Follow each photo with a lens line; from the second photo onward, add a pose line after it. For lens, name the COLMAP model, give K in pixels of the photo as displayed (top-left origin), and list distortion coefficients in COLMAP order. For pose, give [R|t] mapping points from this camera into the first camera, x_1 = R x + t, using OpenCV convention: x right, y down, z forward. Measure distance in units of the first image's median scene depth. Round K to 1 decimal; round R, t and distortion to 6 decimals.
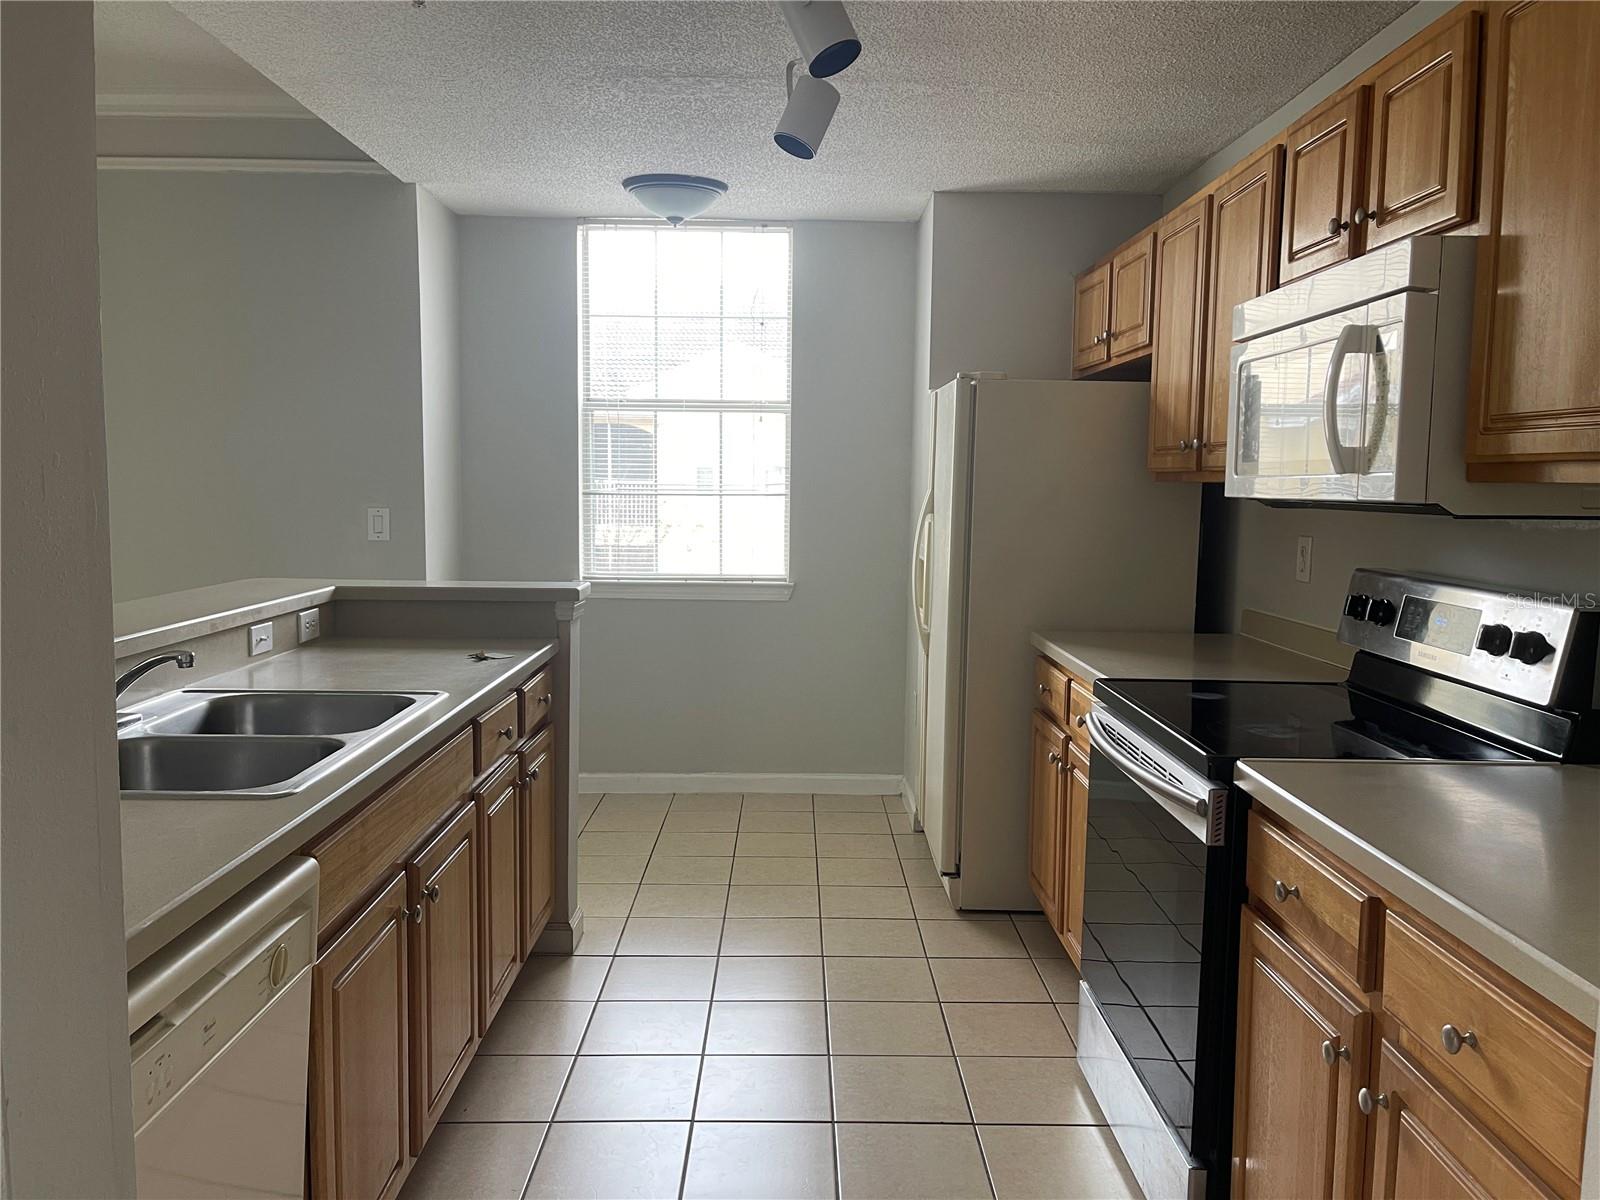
lens RADIAL K [[1206.9, 0, 800.0], [0, 1206.9, 600.0], [0, 0, 1]] dist [0.067880, -0.059840]
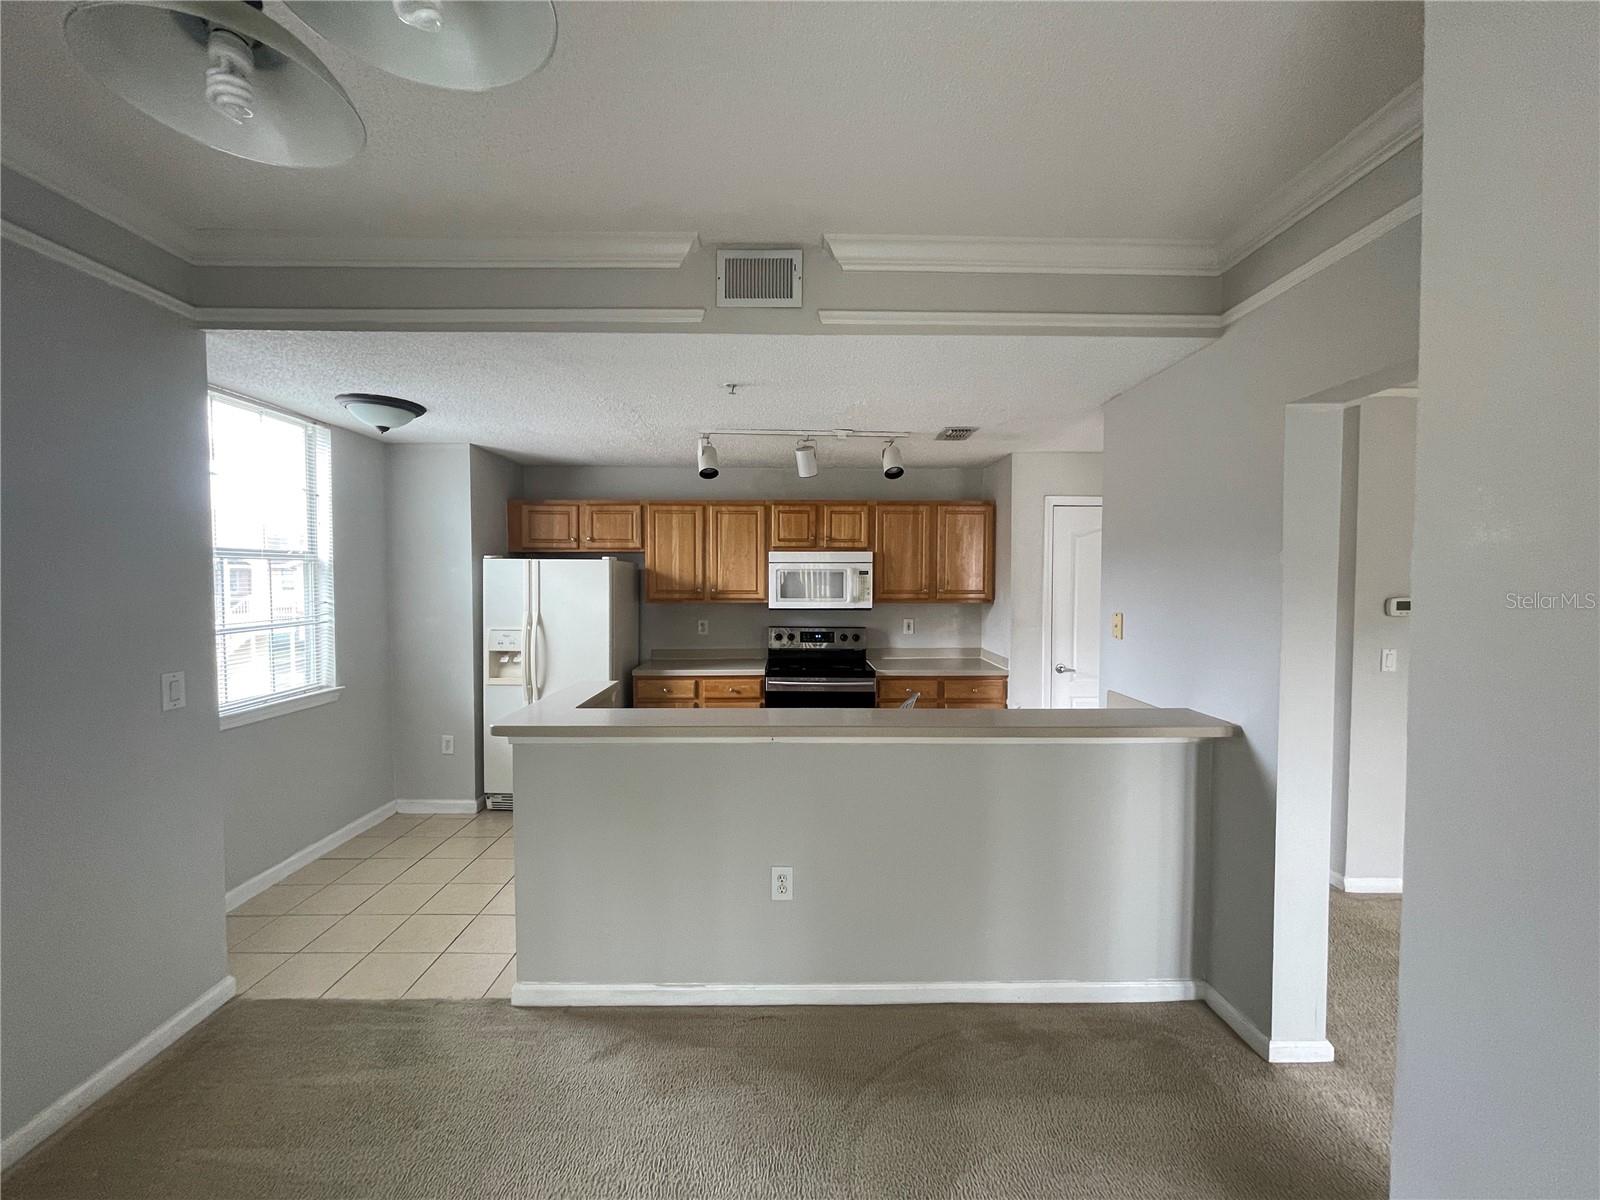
lens RADIAL K [[654.0, 0, 792.8], [0, 654.0, 598.8], [0, 0, 1]] dist [-0.028002, 0.026587]
pose [[-0.002912, -0.037620, 0.999288, -0.780594], [0.104323, 0.993828, 0.037718, -0.095113], [-0.994539, 0.104358, 0.001030, 0.527035]]
